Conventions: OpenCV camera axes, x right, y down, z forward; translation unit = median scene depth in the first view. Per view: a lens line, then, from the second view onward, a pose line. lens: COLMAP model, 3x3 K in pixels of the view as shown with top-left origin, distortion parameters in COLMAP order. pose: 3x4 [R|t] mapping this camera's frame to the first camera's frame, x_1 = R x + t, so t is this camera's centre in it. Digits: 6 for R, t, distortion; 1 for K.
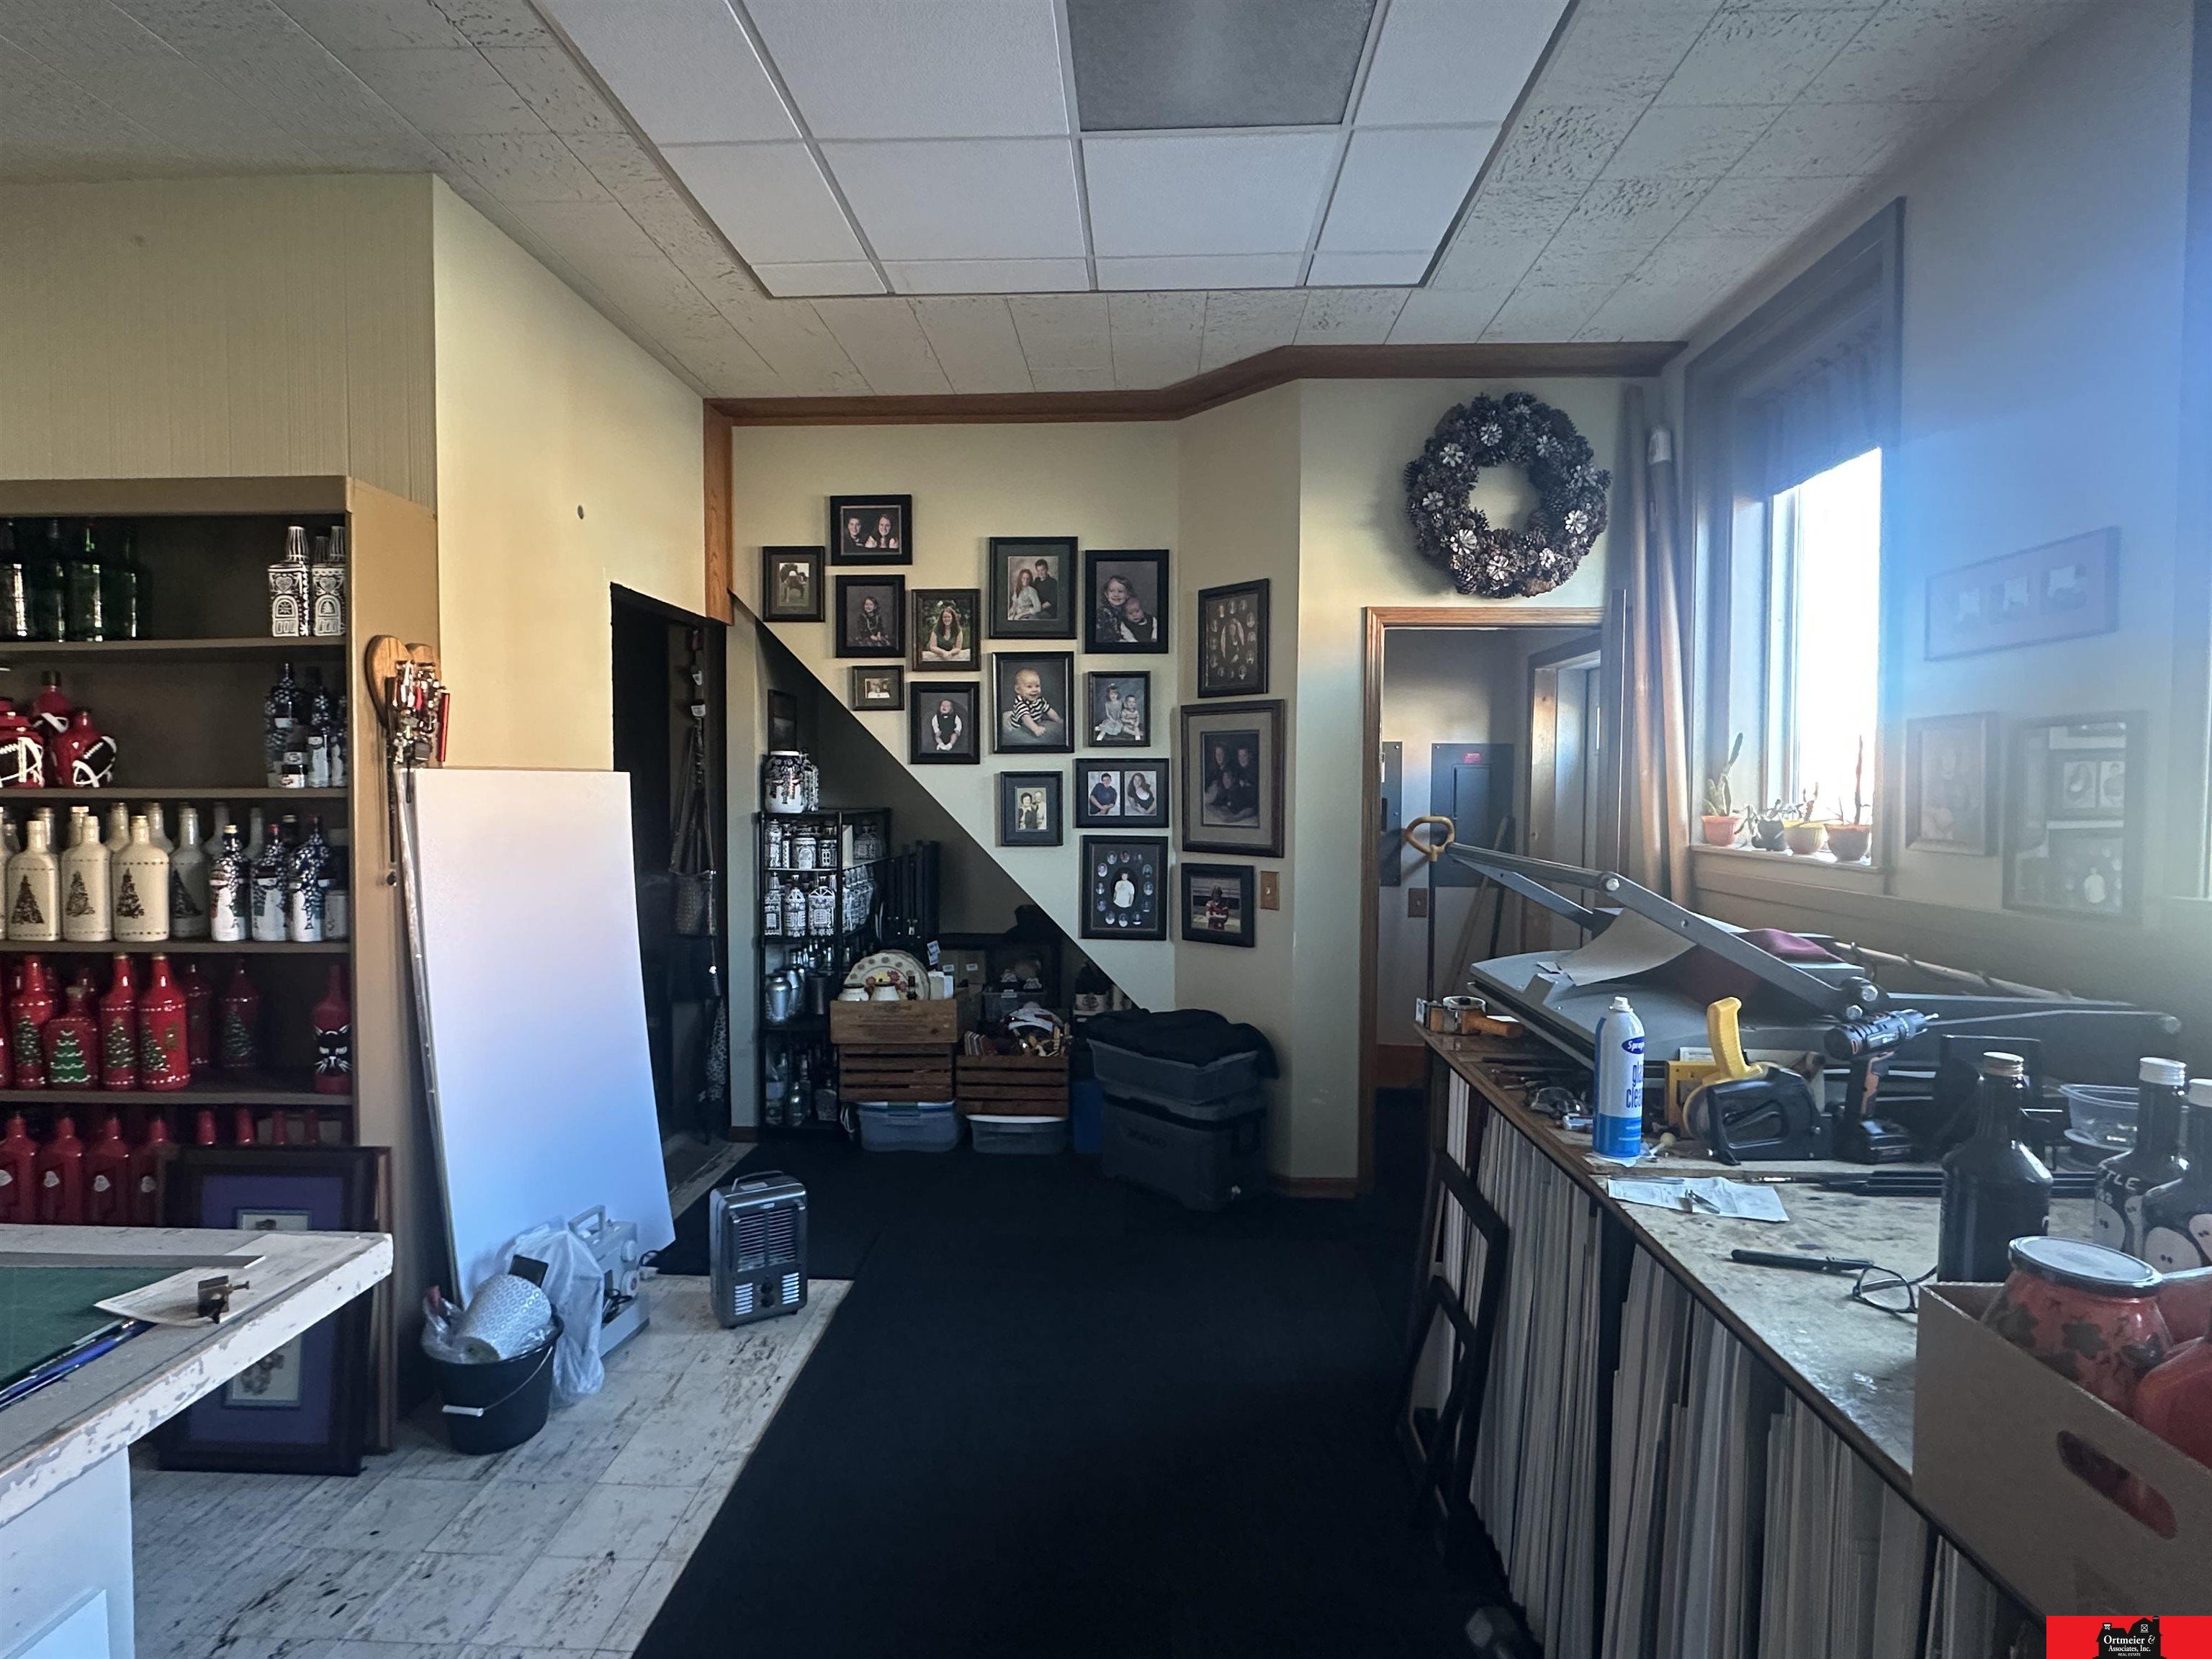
lens RADIAL K [[1137.2, 0, 1098.1], [0, 1137.2, 833.6], [0, 0, 1]] dist [-0.005592, 0.001838]
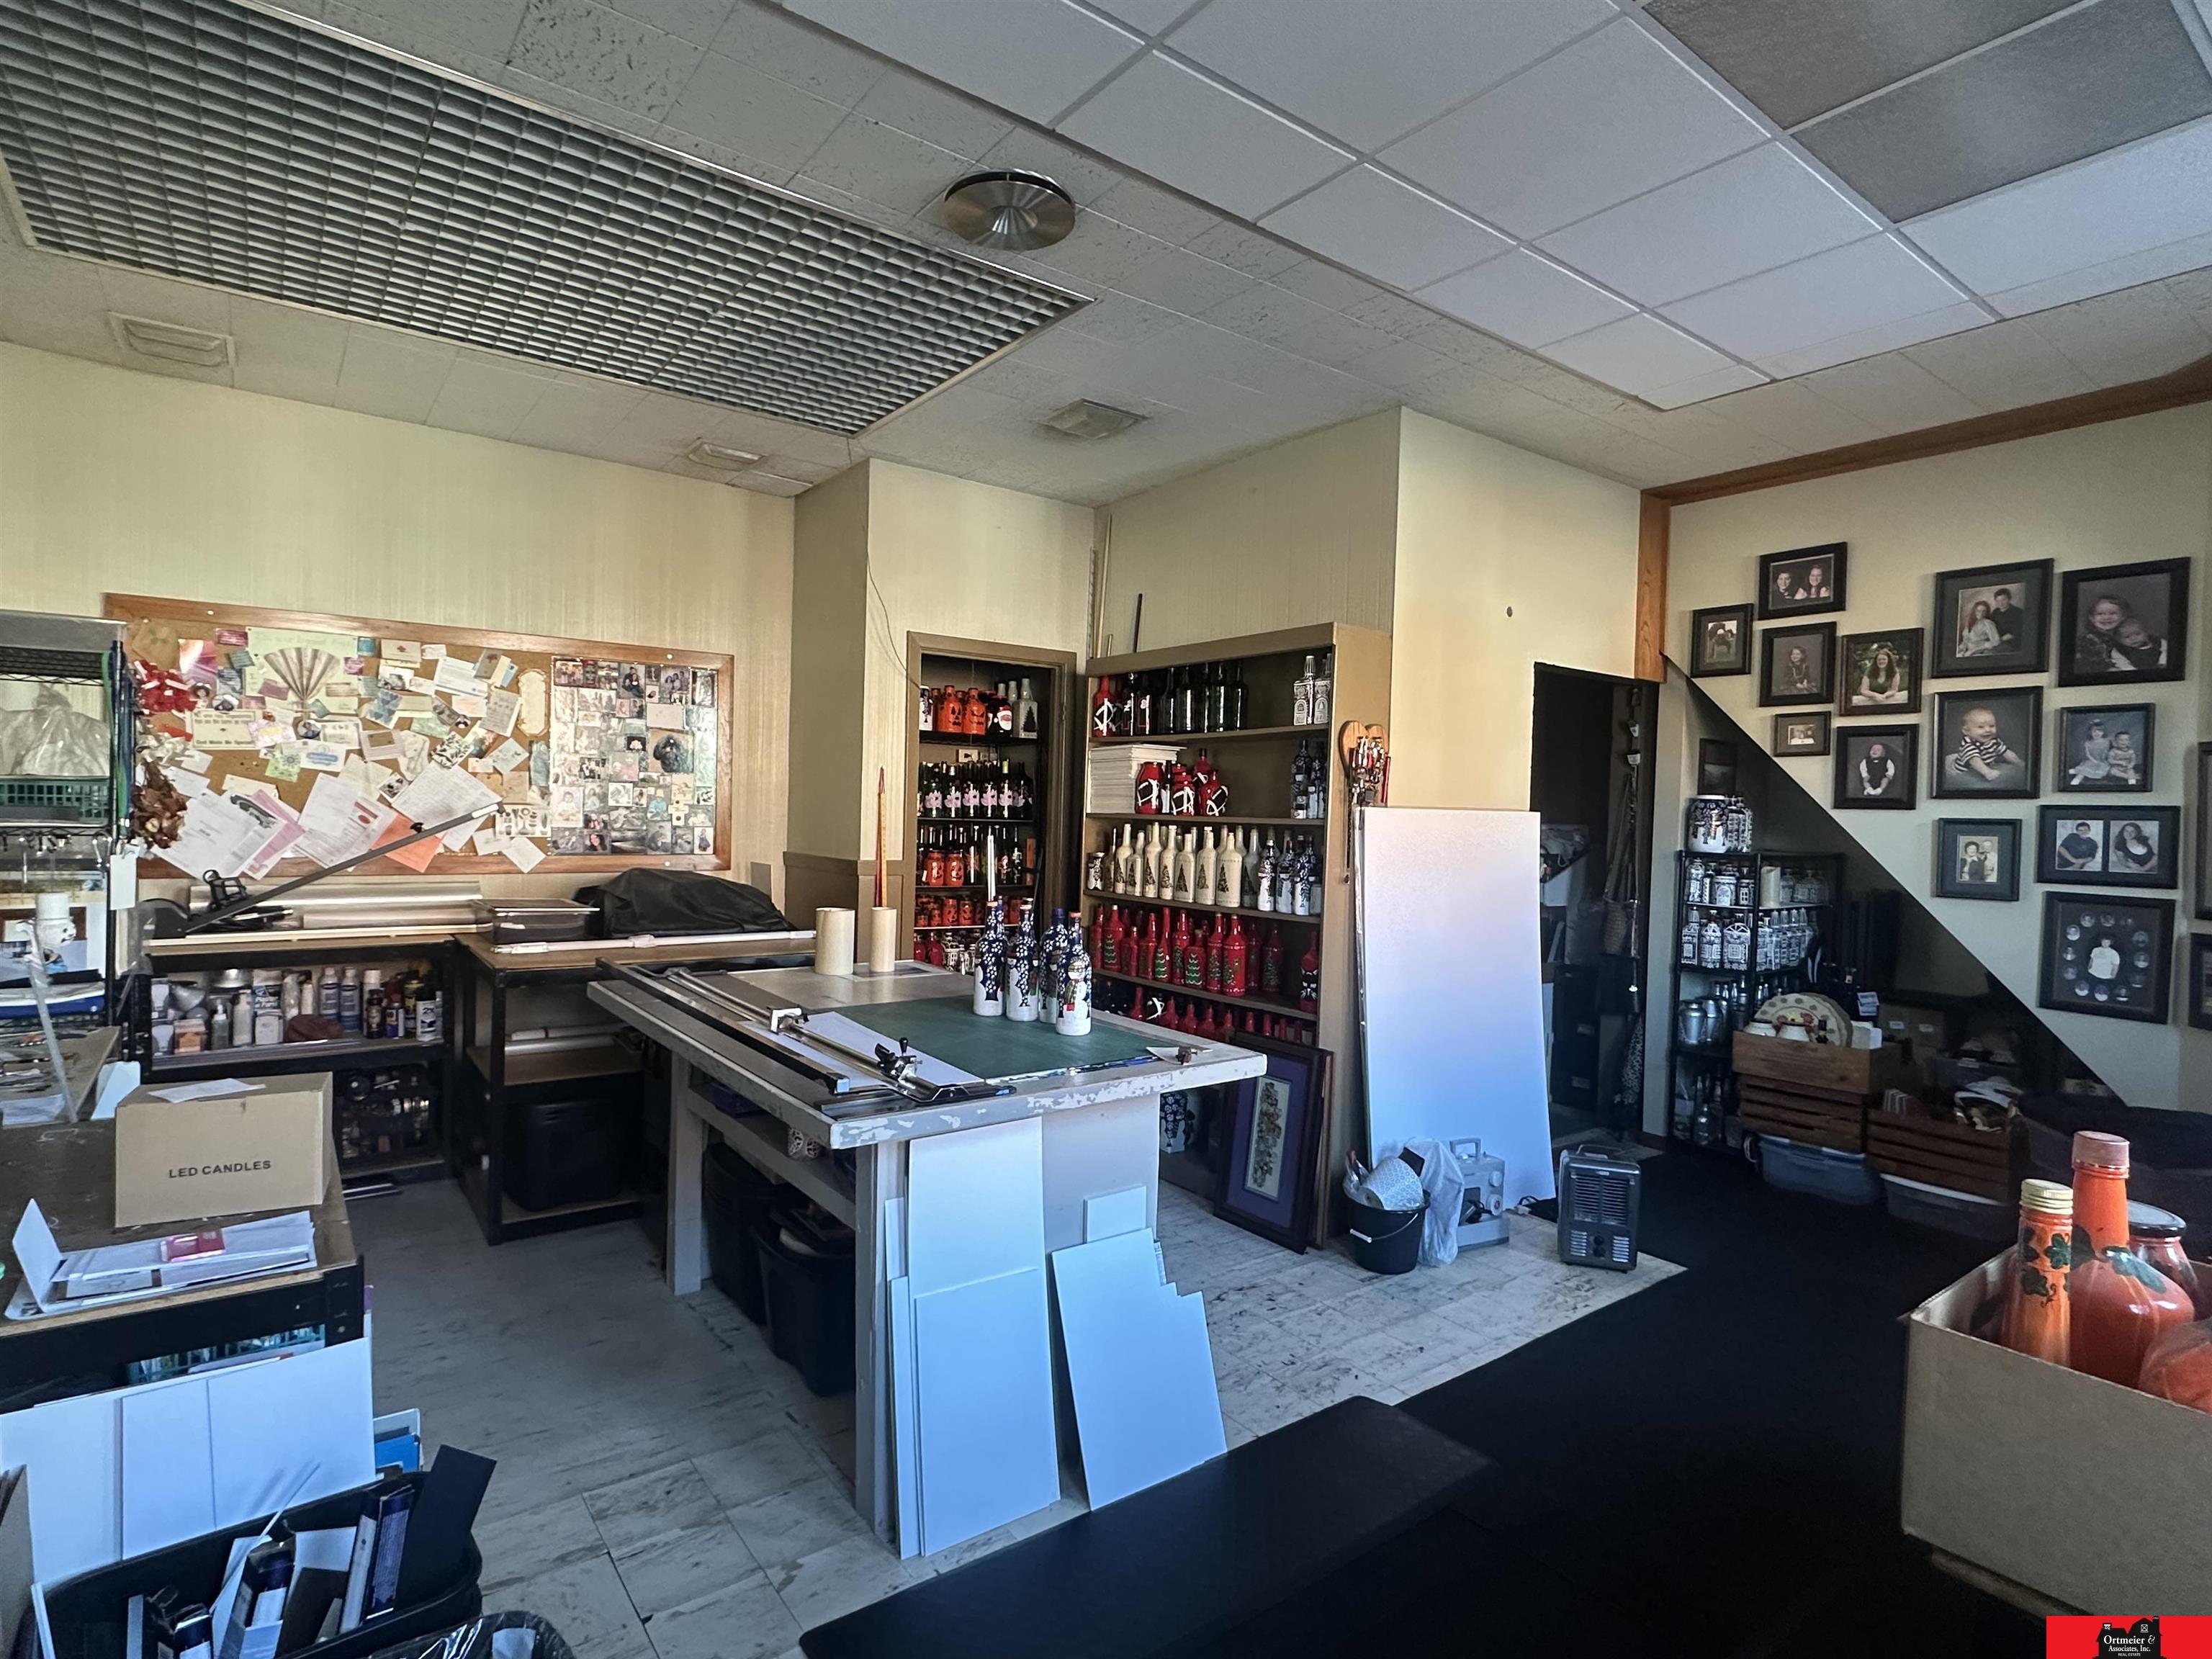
lens RADIAL K [[1144.7, 0, 1110.1], [0, 1144.7, 832.2], [0, 0, 1]] dist [-0.003264, -0.000018]
pose [[0.635271, 0.029640, -0.771720, 0.218205], [-0.057200, 0.998324, -0.008743, 0.005152], [0.770168, 0.049697, 0.635902, -0.138784]]
